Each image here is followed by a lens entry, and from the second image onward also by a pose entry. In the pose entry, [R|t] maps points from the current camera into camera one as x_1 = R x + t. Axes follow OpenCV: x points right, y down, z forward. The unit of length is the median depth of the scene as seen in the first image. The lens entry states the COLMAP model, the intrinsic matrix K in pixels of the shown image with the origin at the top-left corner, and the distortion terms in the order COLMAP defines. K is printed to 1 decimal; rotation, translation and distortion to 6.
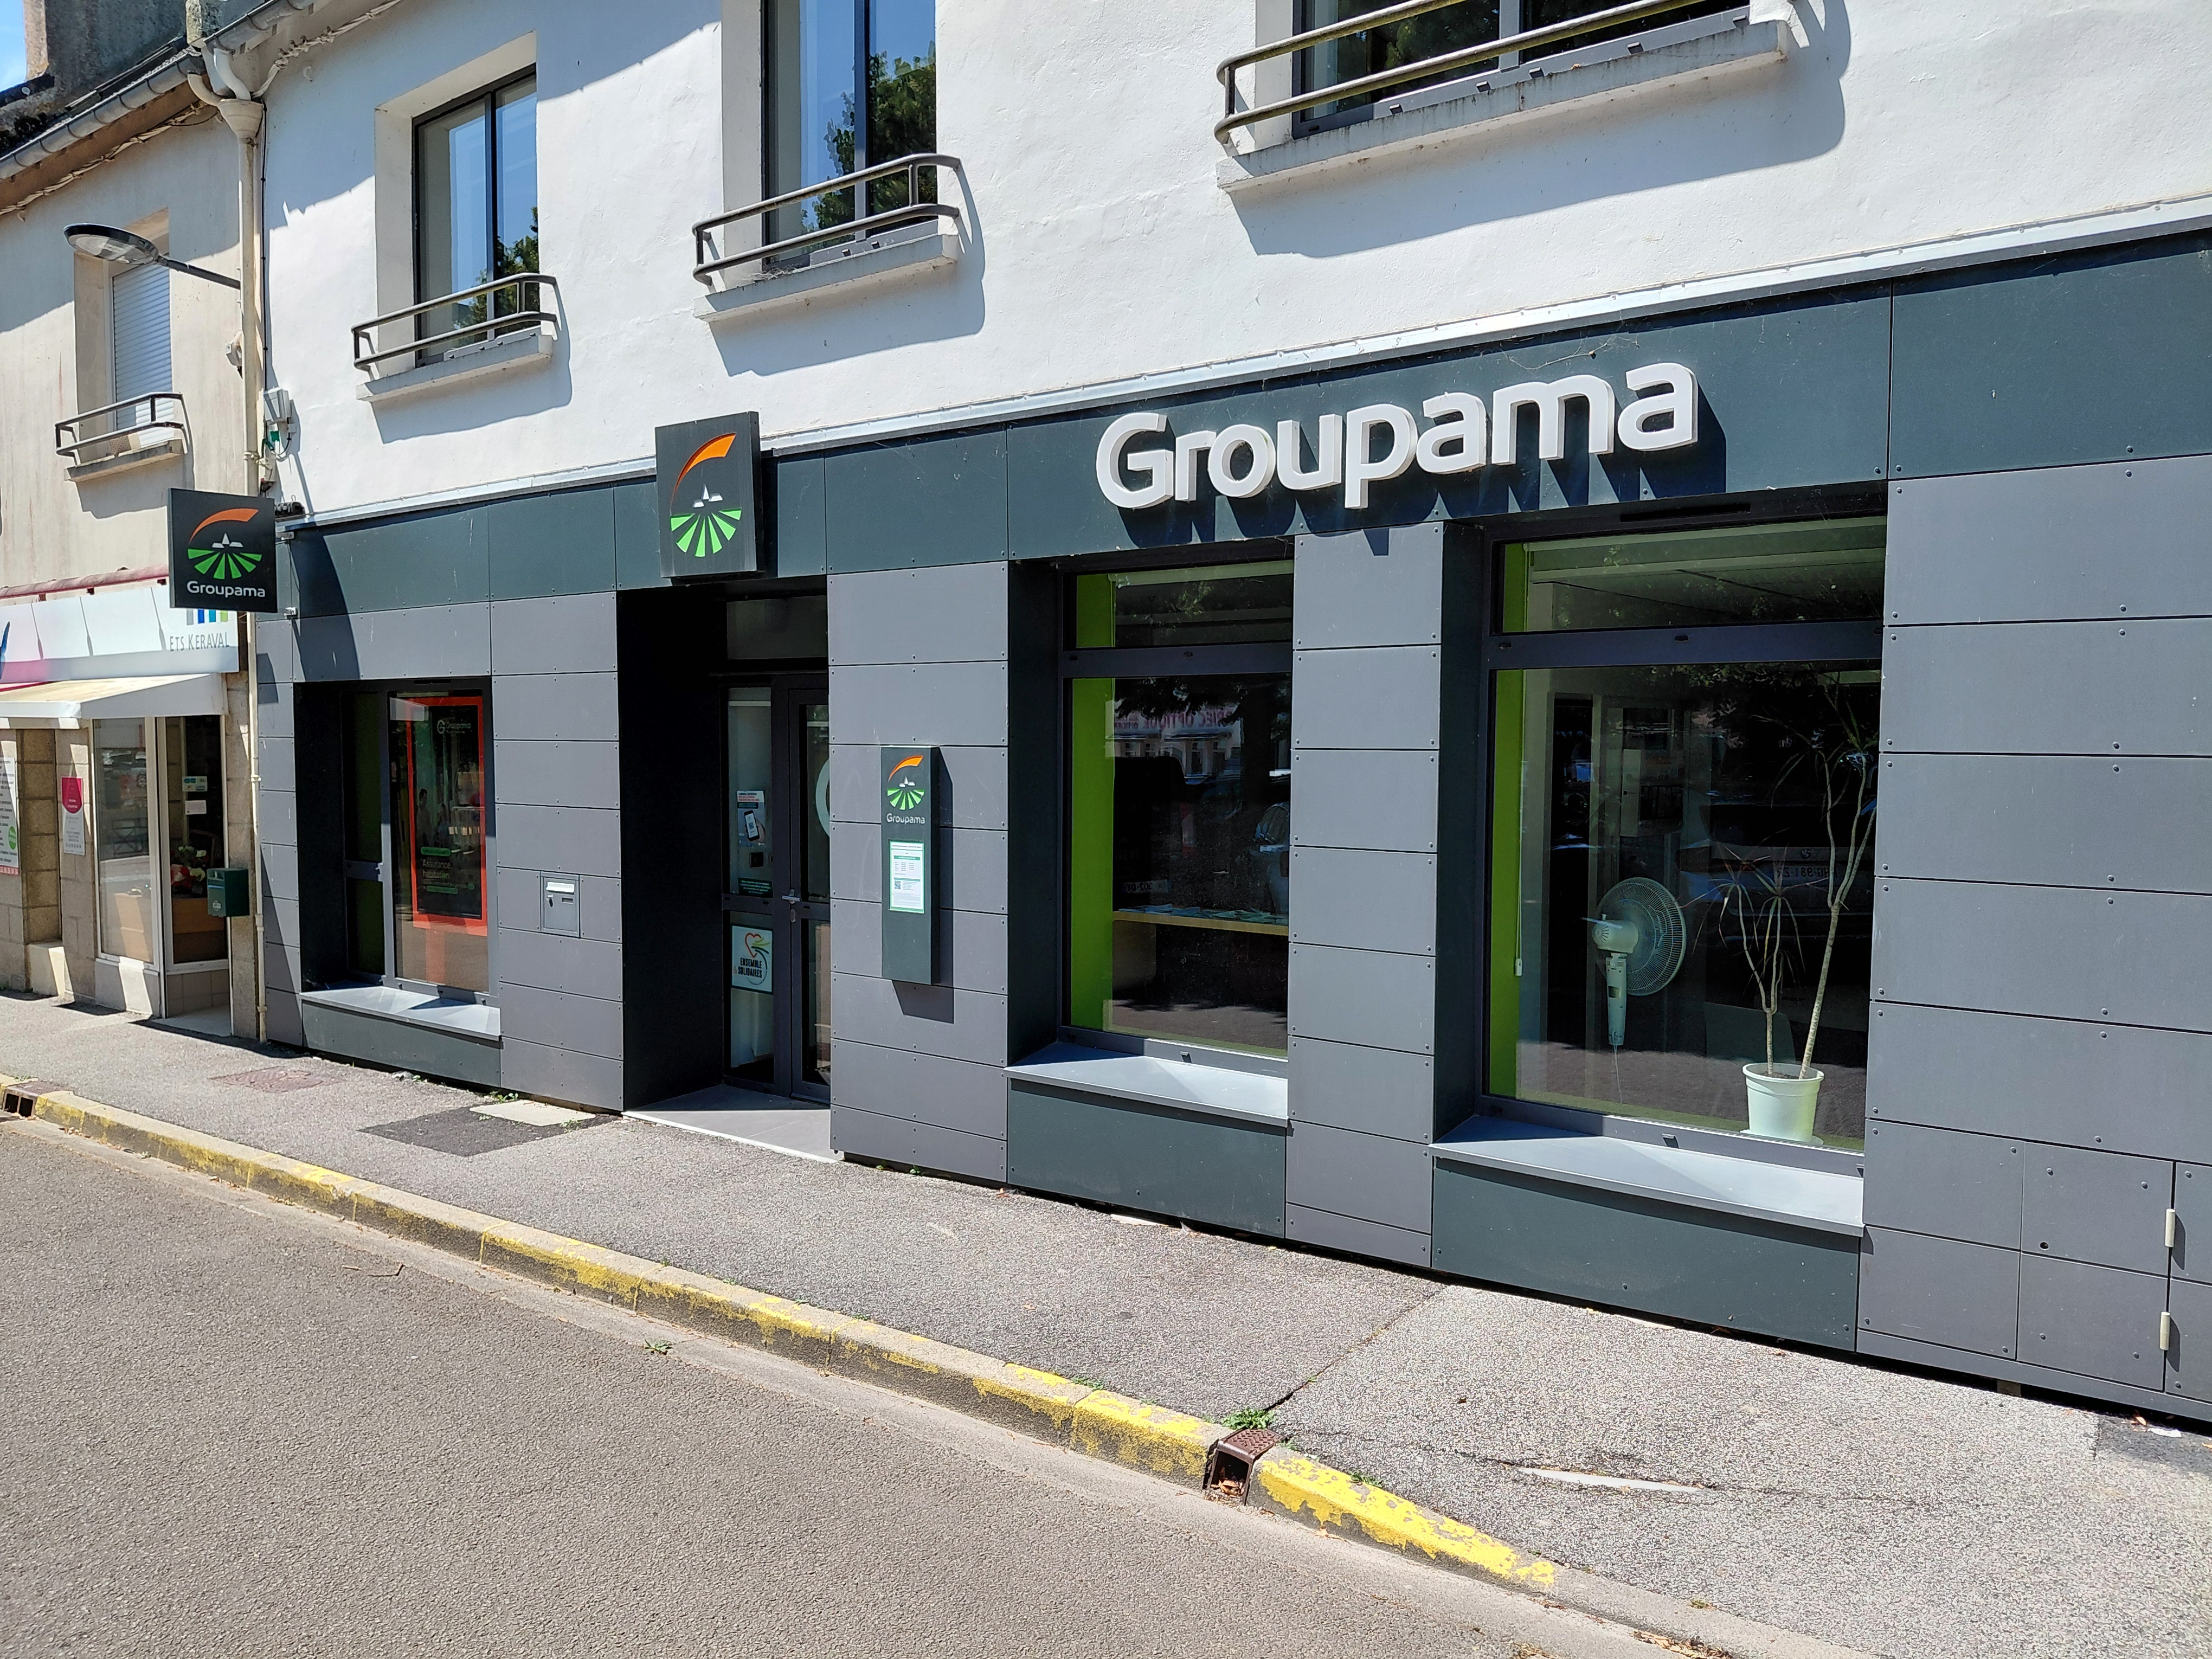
lens RADIAL K [[1624.3, 0, 1106.0], [0, 1624.3, 829.5], [0, 0, 1]] dist [0.070145, -0.158022]
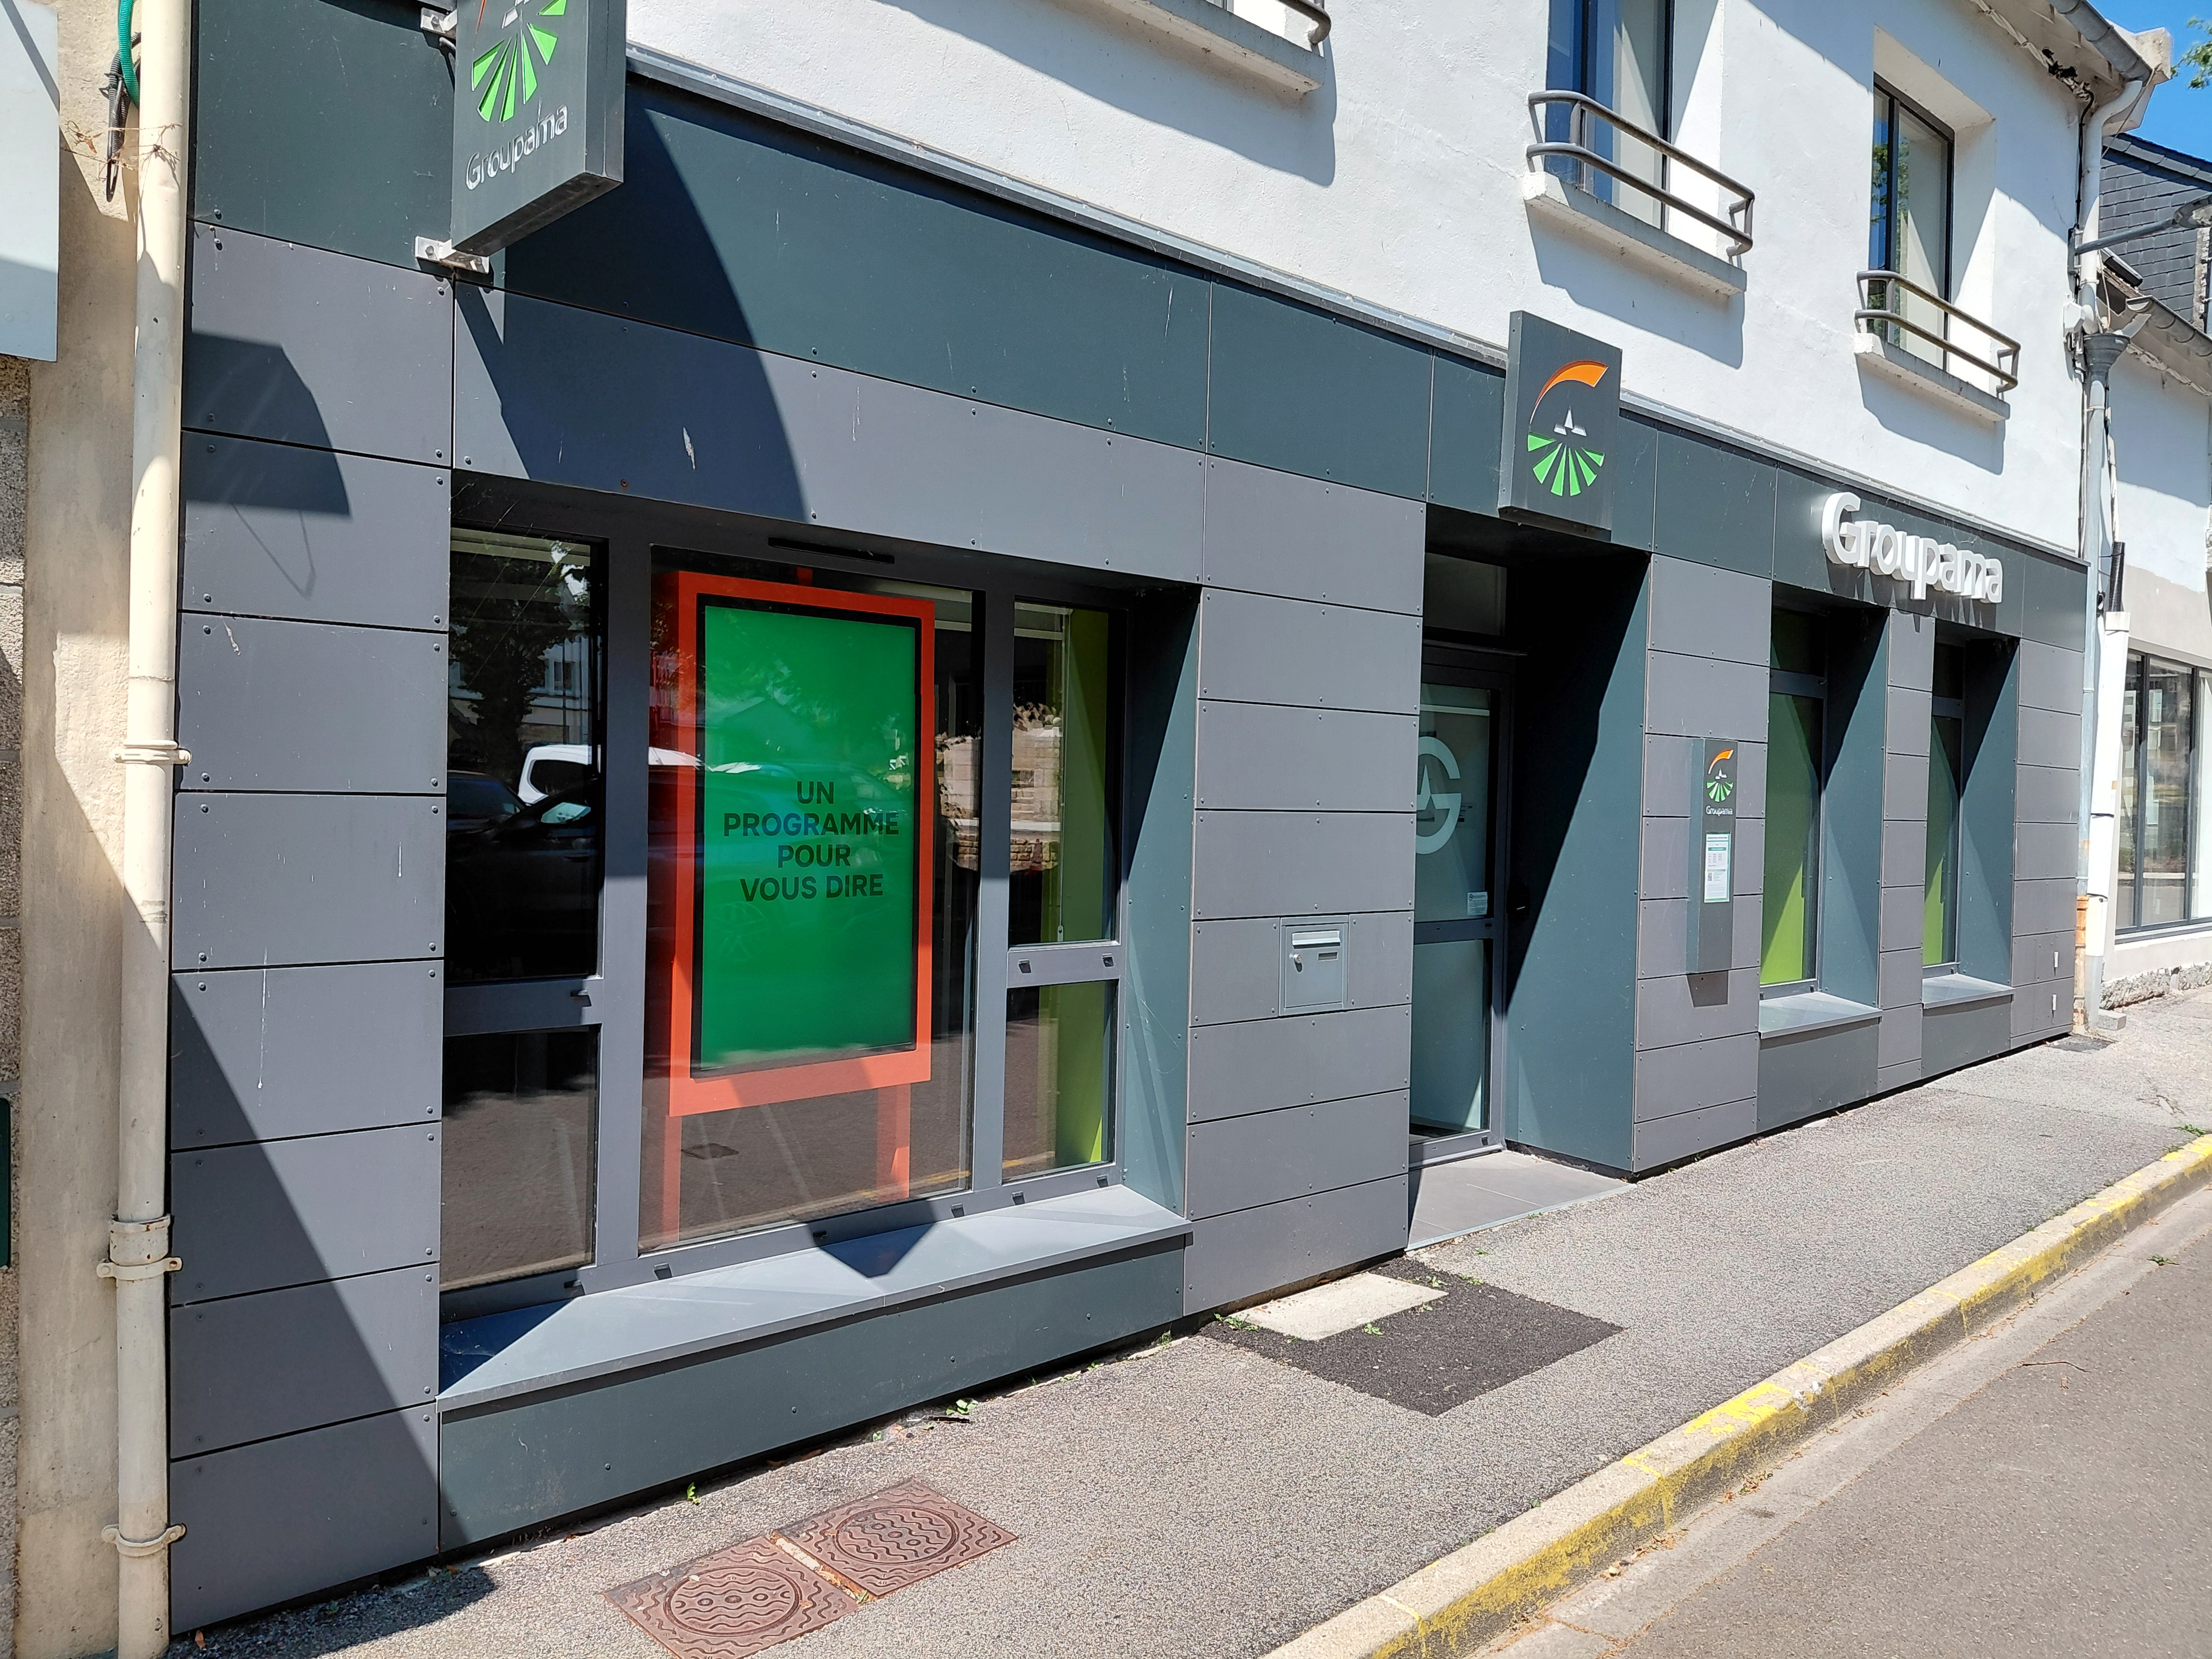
lens RADIAL K [[1624.3, 0, 1106.0], [0, 1624.3, 829.5], [0, 0, 1]] dist [0.070145, -0.158022]
pose [[0.163388, -0.019273, 0.986374, -1.085210], [0.042691, 0.999011, 0.012448, -0.021477], [-0.985638, 0.040075, 0.164049, 1.094366]]
